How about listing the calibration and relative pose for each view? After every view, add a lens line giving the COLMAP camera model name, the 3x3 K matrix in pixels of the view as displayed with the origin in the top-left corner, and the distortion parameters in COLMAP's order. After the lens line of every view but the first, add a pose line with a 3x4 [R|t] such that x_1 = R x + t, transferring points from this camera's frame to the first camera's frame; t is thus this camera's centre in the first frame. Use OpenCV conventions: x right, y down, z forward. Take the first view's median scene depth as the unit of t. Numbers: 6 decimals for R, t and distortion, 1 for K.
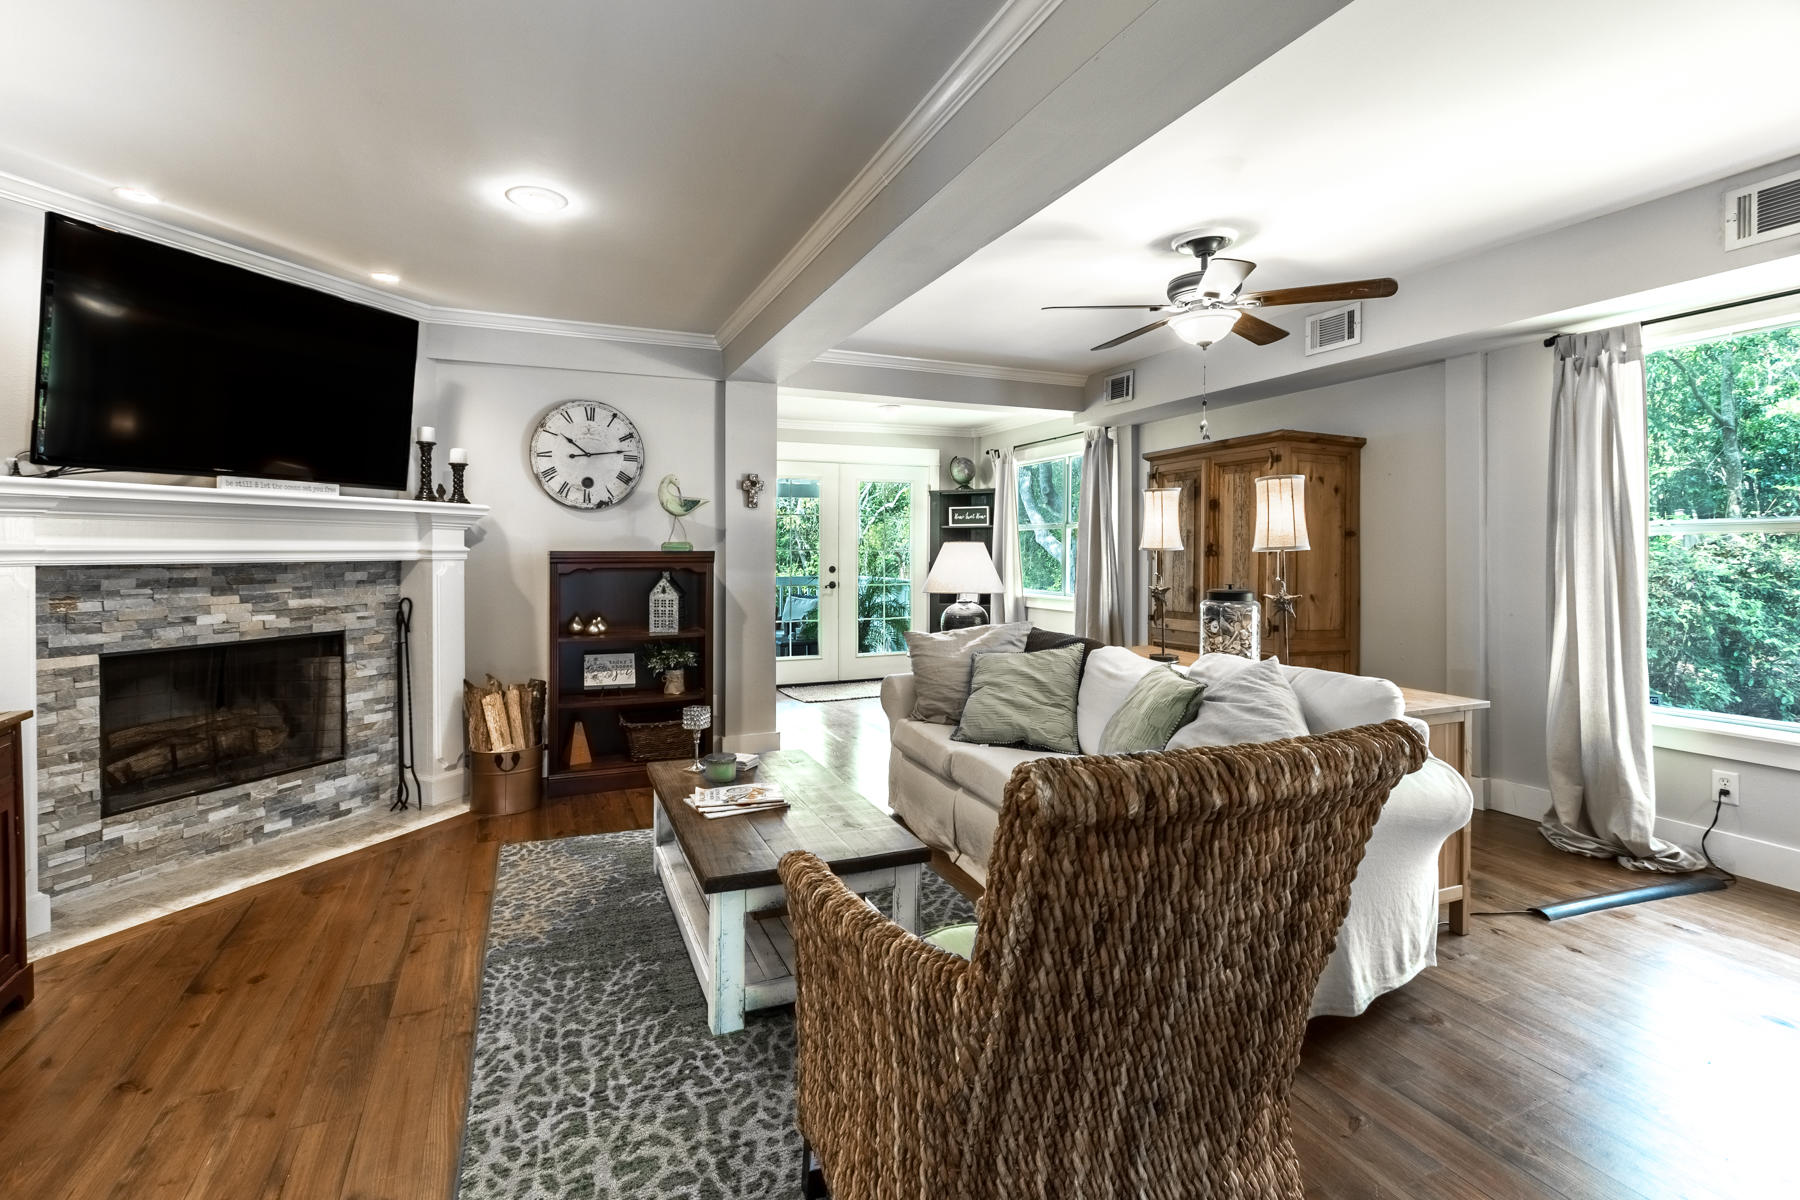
lens RADIAL K [[837.5, 0, 876.0], [0, 837.5, 556.1], [0, 0, 1]] dist [0.004669, -0.000018]
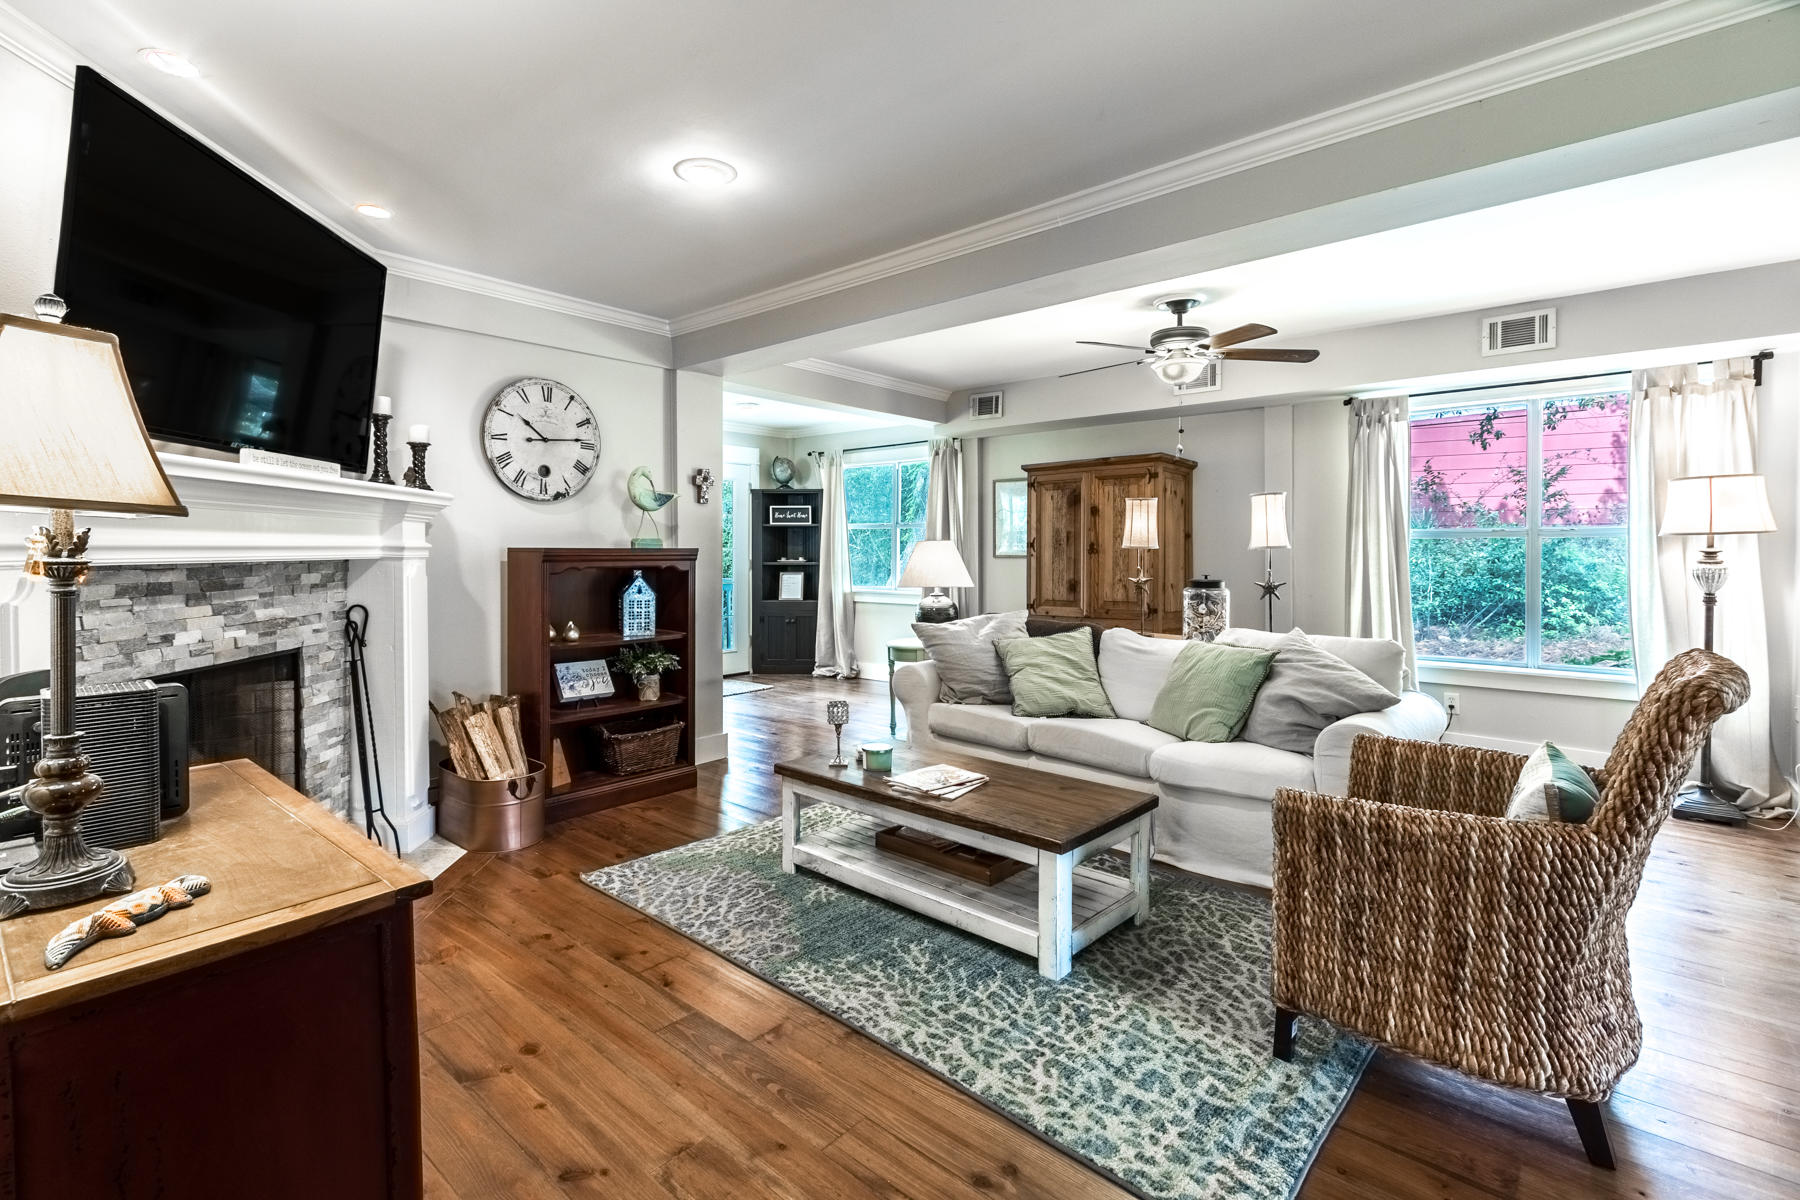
lens RADIAL K [[836.9, 0, 874.4], [0, 836.9, 560.2], [0, 0, 1]] dist [0.009126, 0.000371]
pose [[0.904759, -0.003800, 0.425907, -0.499662], [0.000807, 0.999974, 0.007208, 0.001057], [-0.425923, -0.006178, 0.904738, 0.053063]]
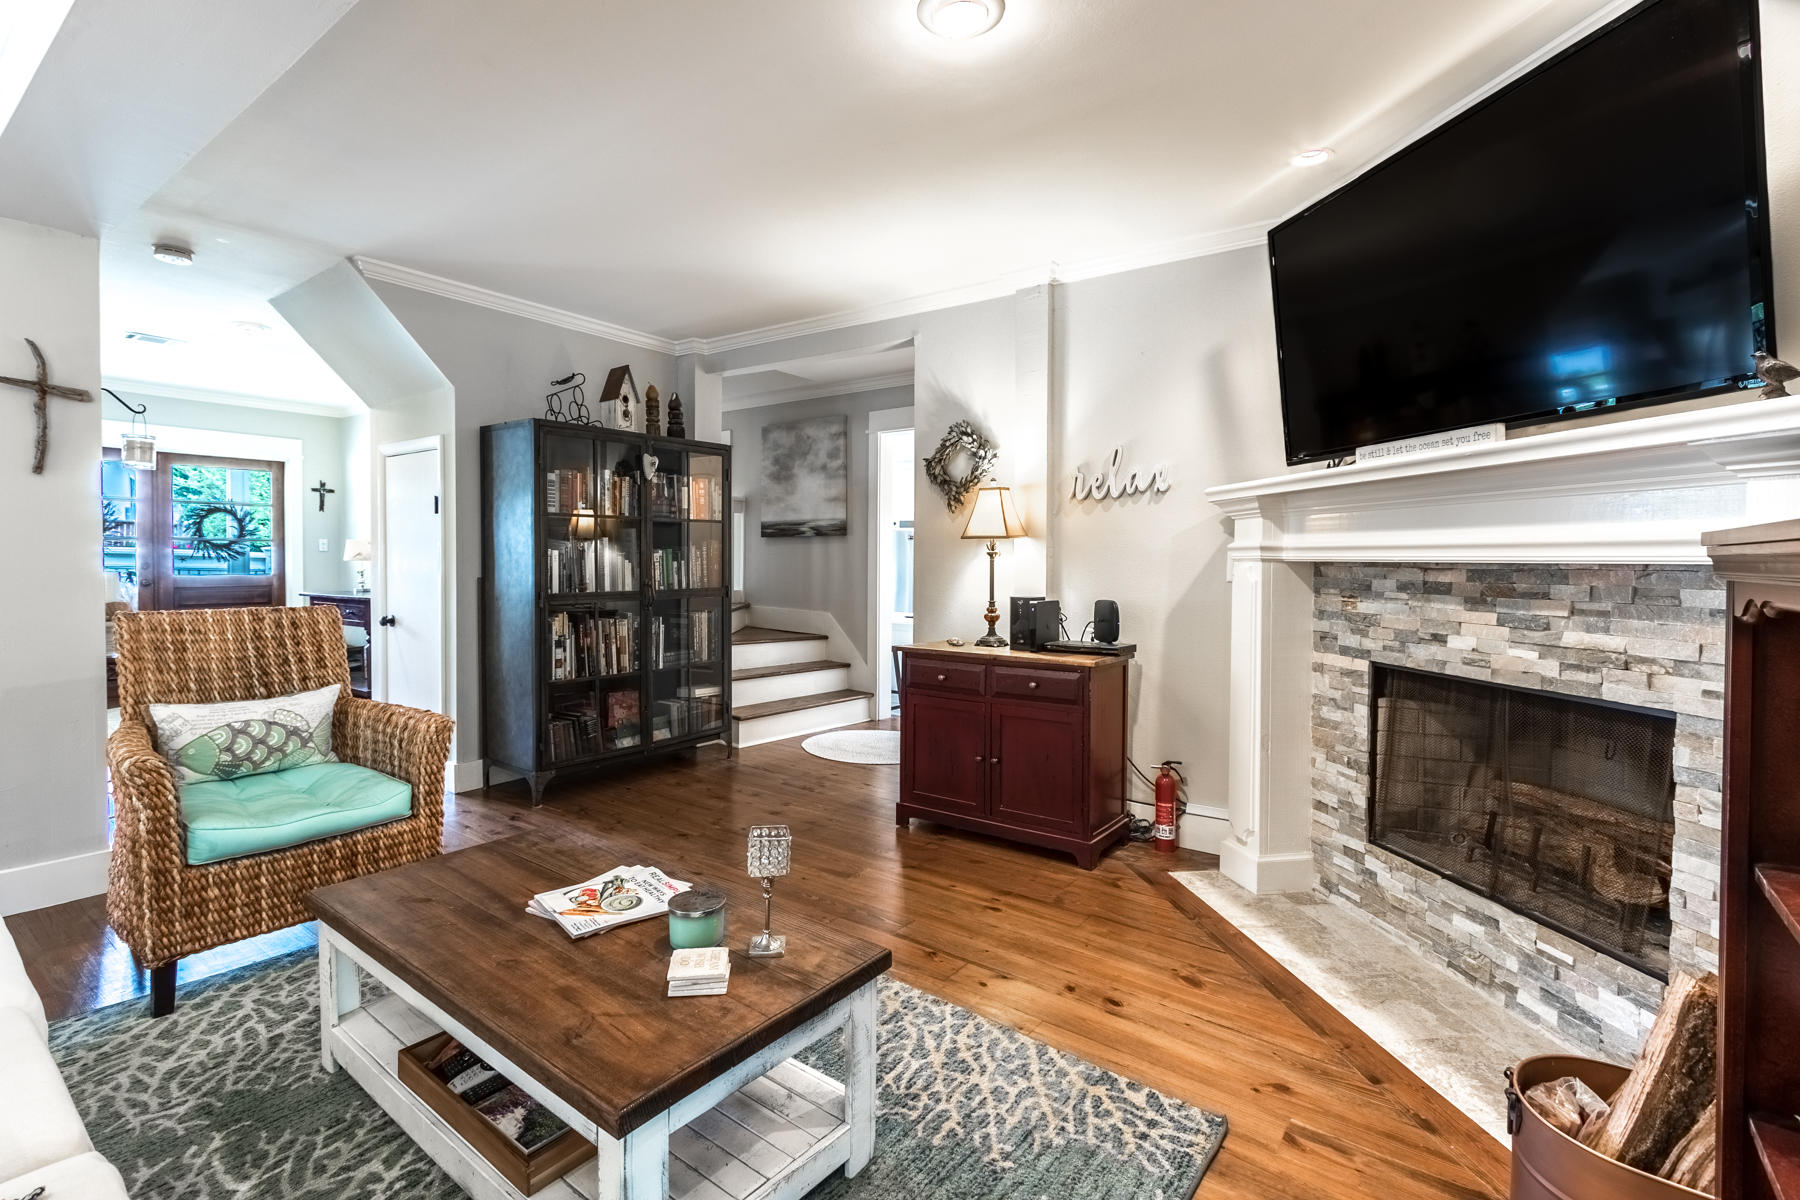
lens RADIAL K [[836.9, 0, 874.4], [0, 836.9, 560.2], [0, 0, 1]] dist [0.009126, 0.000371]
pose [[-0.872067, -0.000869, -0.489386, -0.009311], [-0.007534, 0.999904, 0.011649, 0.000996], [0.489328, 0.013846, -0.871990, 1.235746]]
